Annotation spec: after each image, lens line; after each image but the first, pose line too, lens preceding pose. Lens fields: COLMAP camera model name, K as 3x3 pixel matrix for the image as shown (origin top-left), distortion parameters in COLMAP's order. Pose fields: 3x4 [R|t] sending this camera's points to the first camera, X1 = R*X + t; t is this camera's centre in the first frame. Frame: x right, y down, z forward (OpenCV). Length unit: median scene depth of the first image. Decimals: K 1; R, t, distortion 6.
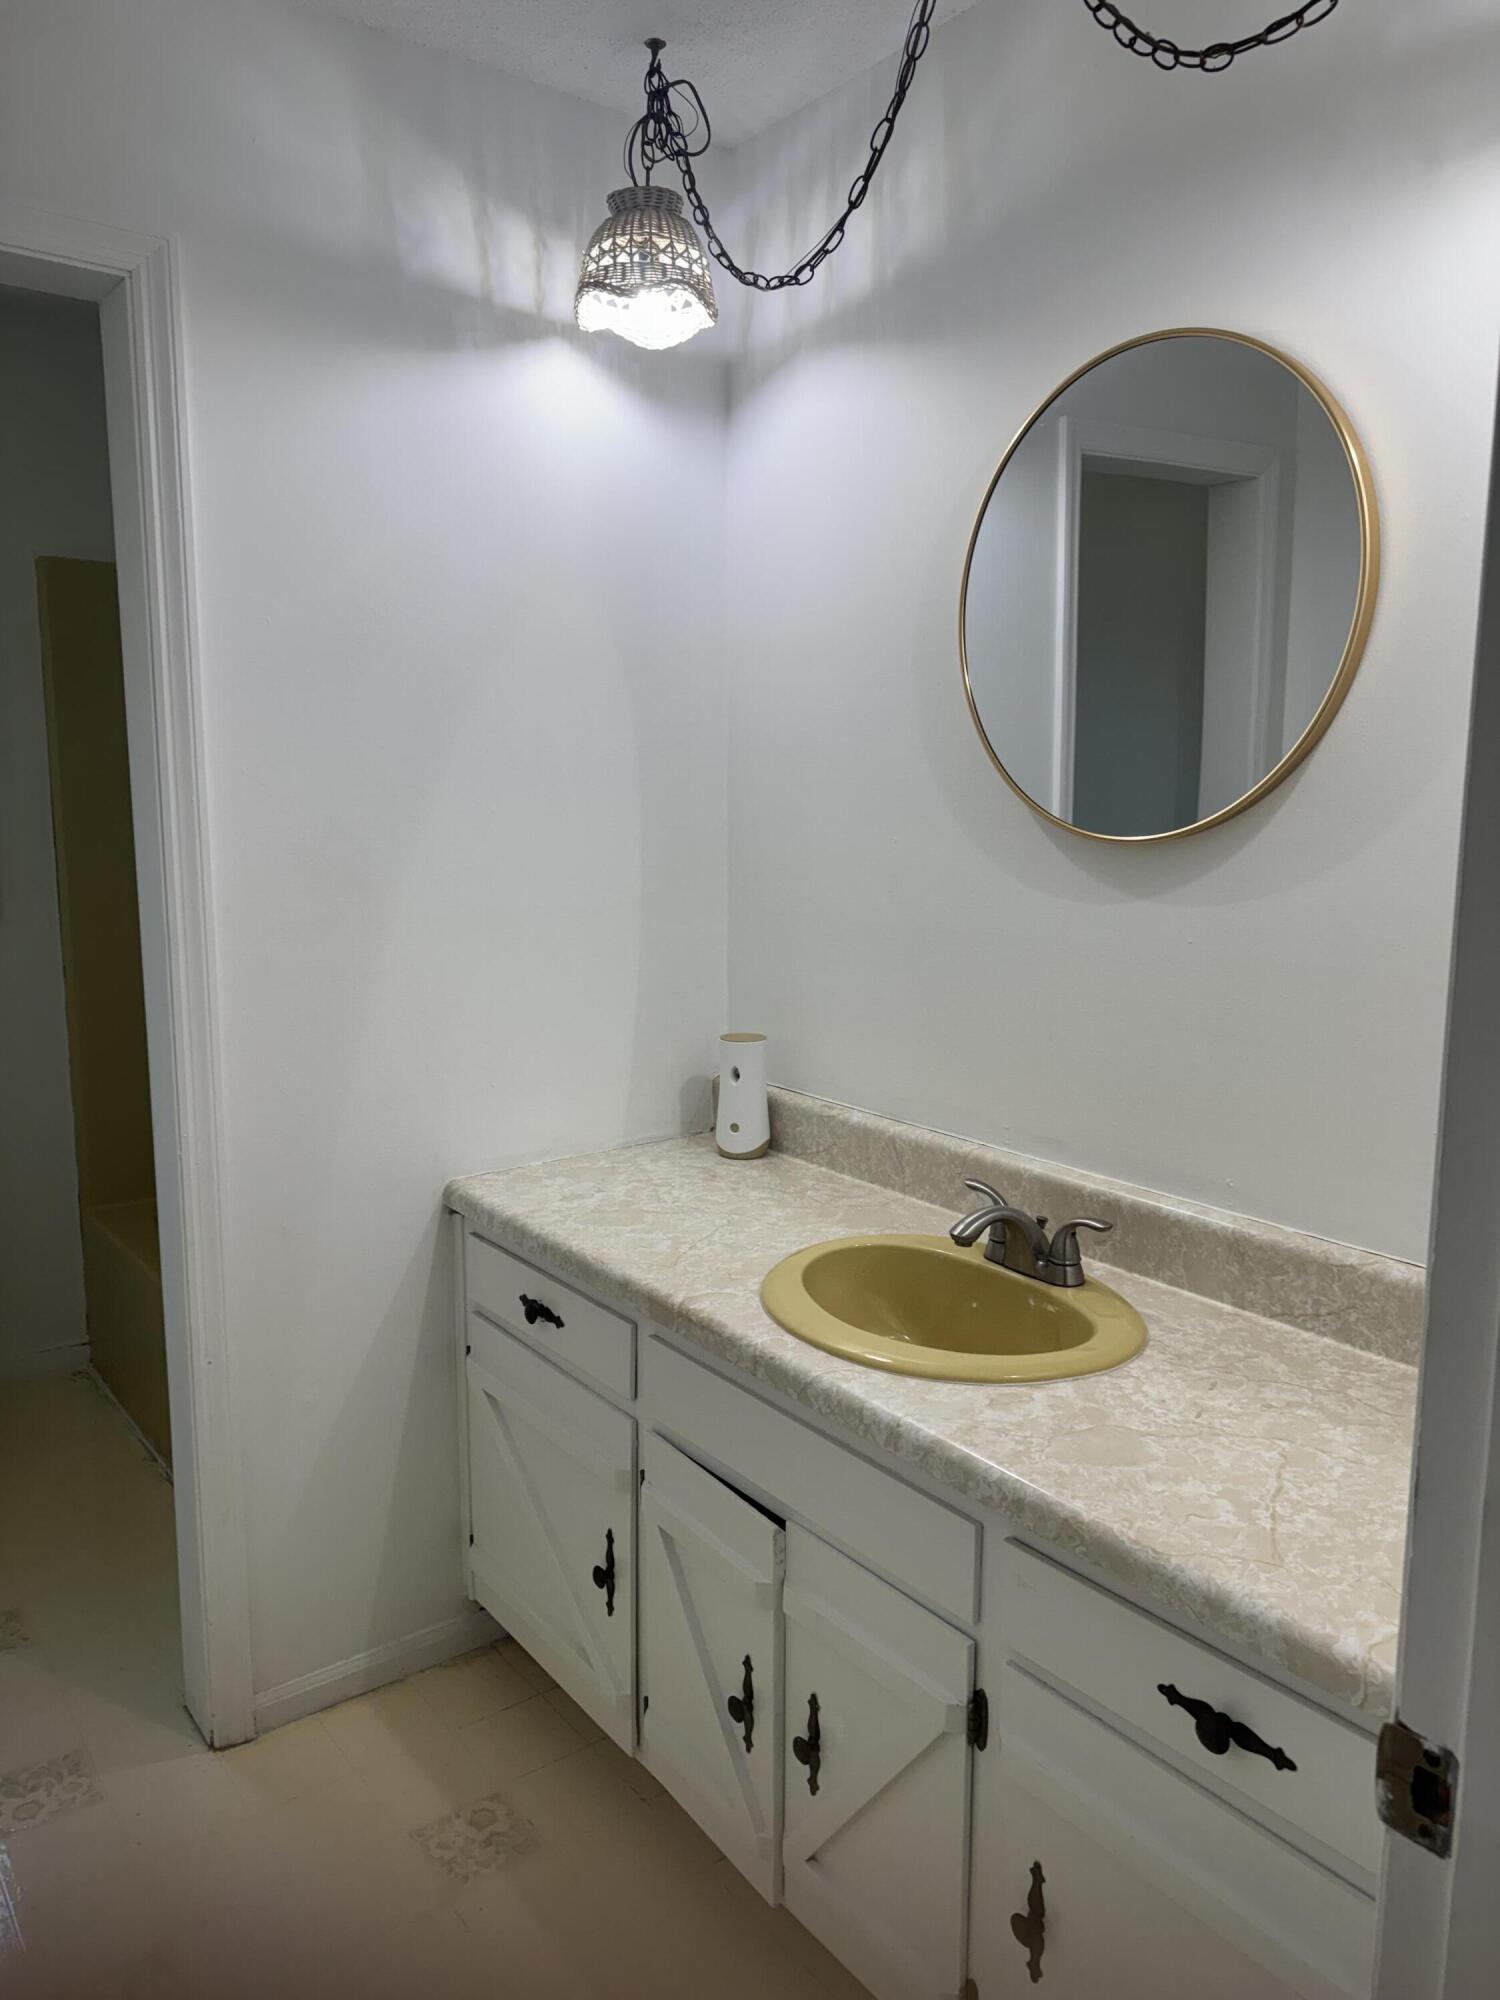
lens RADIAL K [[1409.4, 0, 739.2], [0, 1409.4, 984.3], [0, 0, 1]] dist [-0.008831, -0.007620]
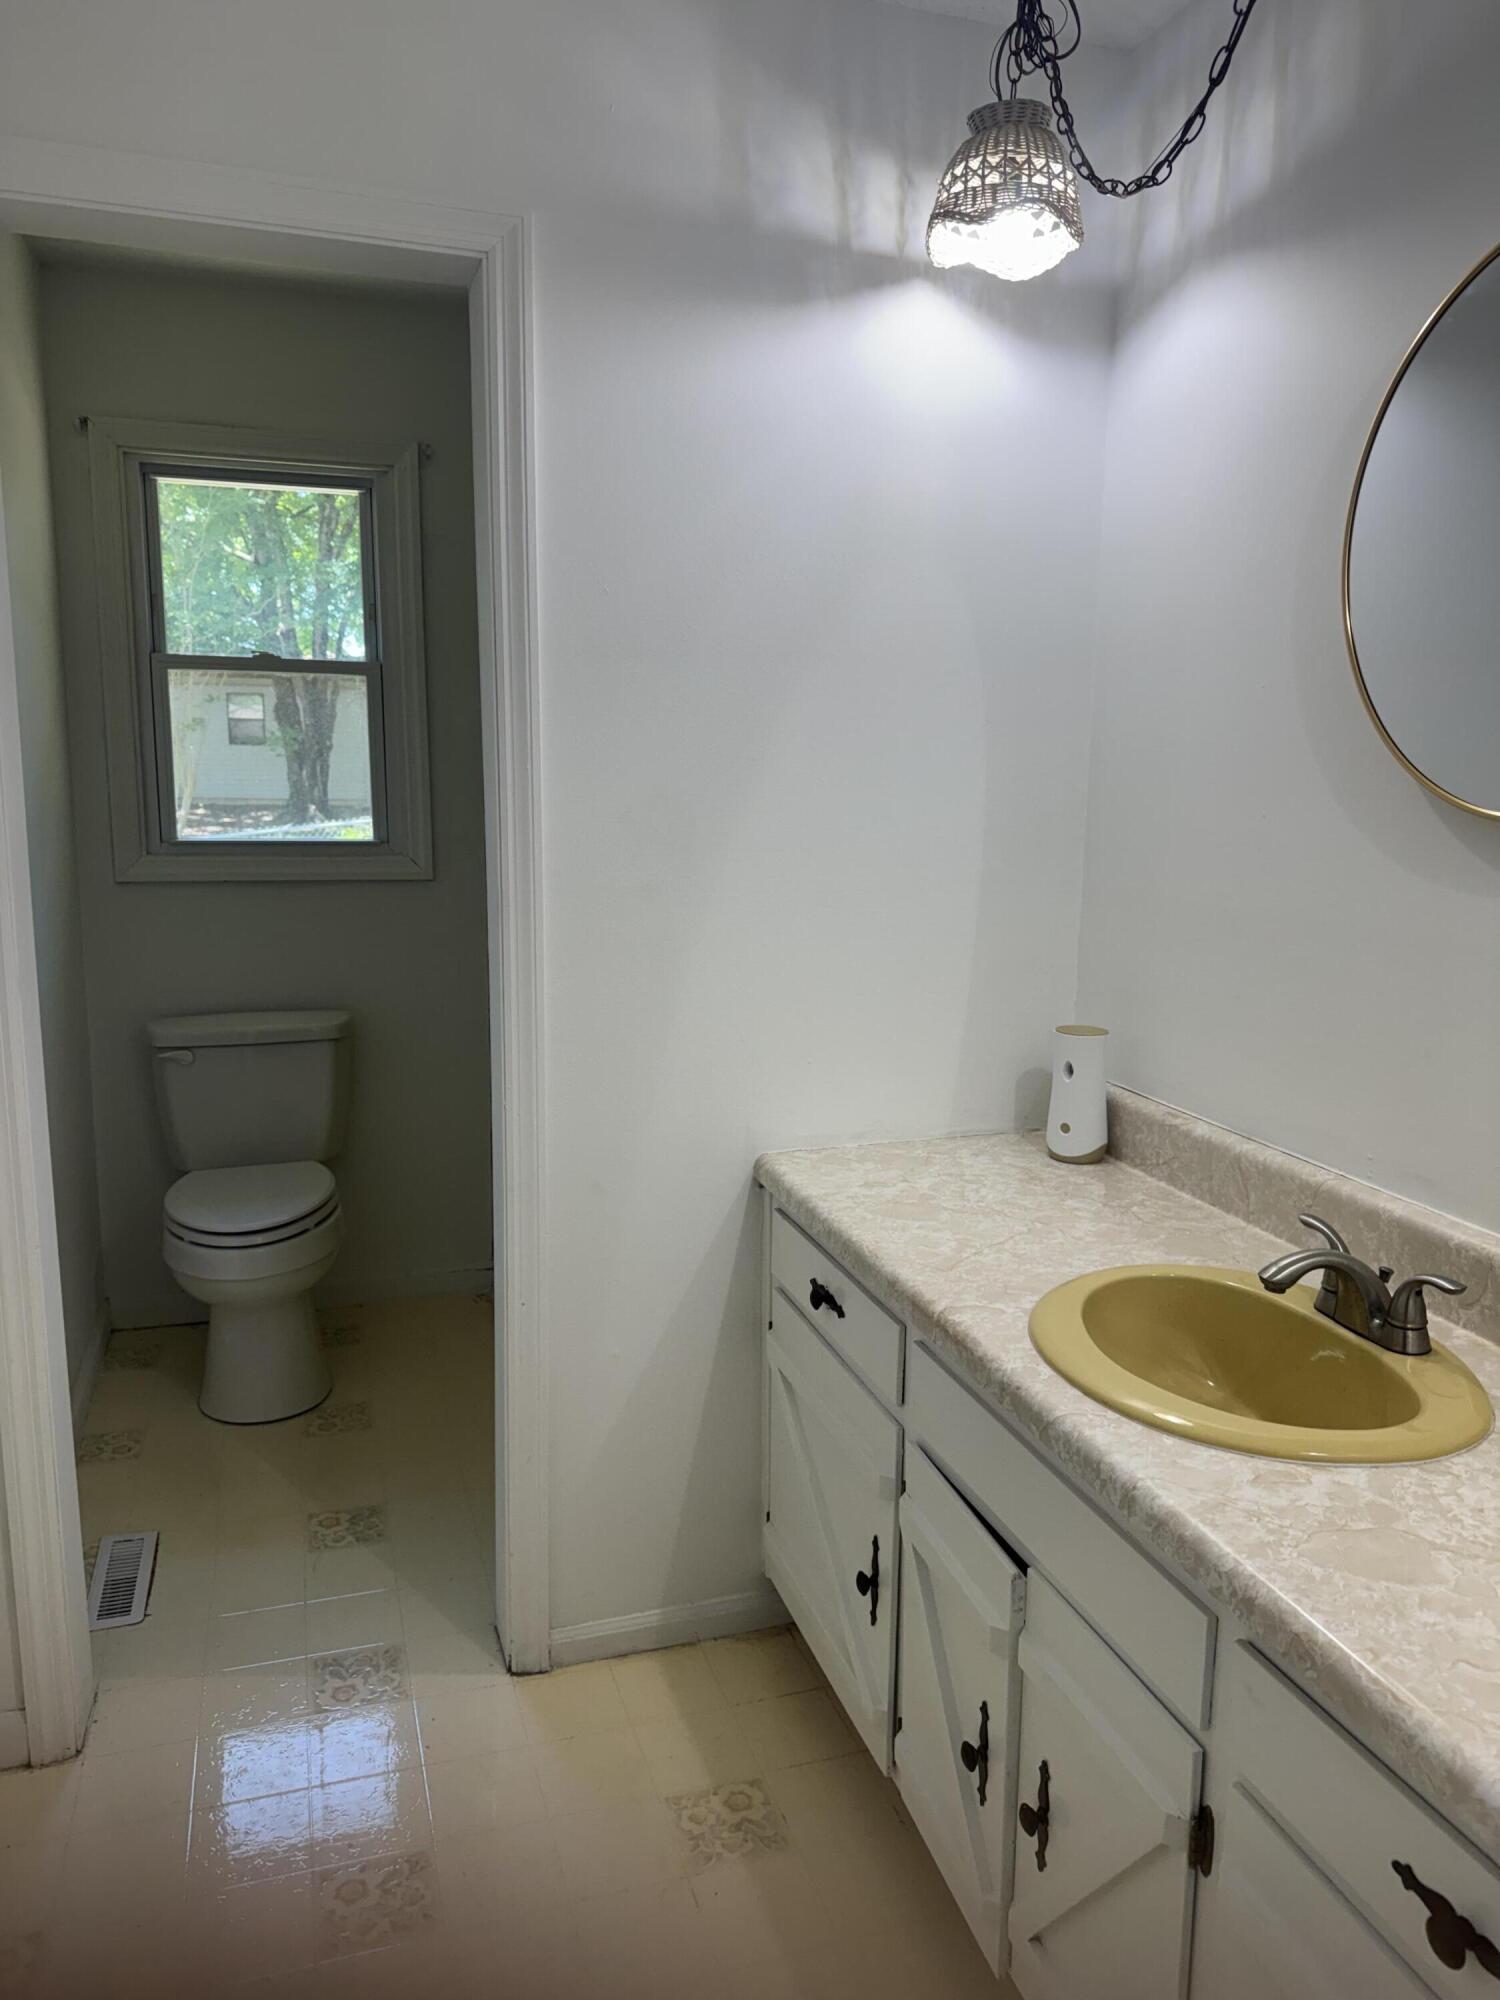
lens RADIAL K [[1409.4, 0, 757.1], [0, 1409.4, 989.6], [0, 0, 1]] dist [-0.008831, -0.007620]
pose [[0.942082, 0.059851, -0.330000, 0.123189], [-0.053669, 0.998171, 0.027820, -0.003898], [0.331061, -0.008498, 0.943571, 0.078188]]
